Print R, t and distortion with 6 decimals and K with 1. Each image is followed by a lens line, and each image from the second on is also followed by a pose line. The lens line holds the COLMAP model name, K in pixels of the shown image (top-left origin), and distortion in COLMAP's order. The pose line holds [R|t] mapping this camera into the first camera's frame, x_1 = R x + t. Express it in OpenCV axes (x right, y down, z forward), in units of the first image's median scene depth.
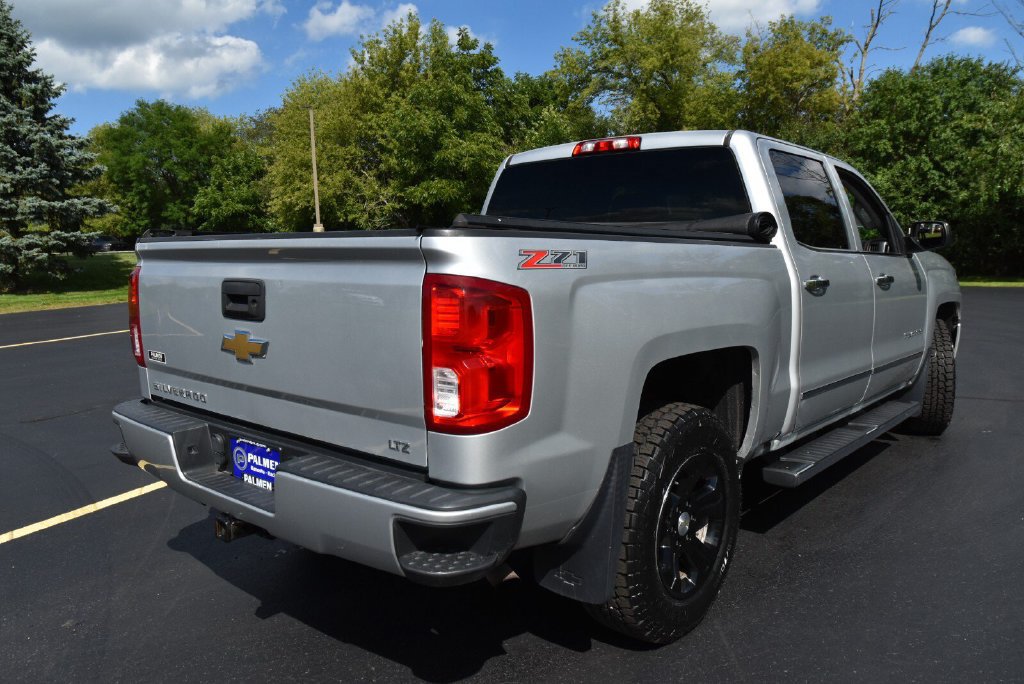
lens RADIAL K [[766.5, 0, 512.0], [0, 766.5, 342.0], [0, 0, 1]] dist [-0.041784, 0.030153]
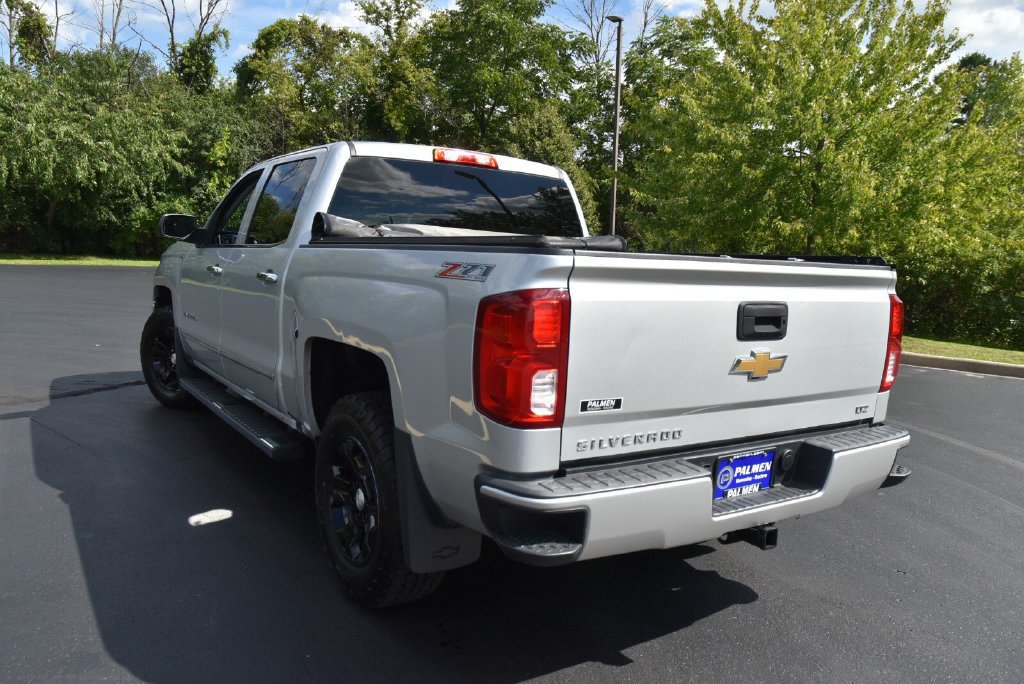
lens RADIAL K [[763.8, 0, 511.3], [0, 763.8, 373.0], [0, 0, 1]] dist [-0.036696, 0.001650]
pose [[0.272907, -0.123709, 0.954053, -1.424353], [0.072767, 0.991511, 0.107751, -0.119876], [-0.959284, 0.040017, 0.279593, 1.007907]]
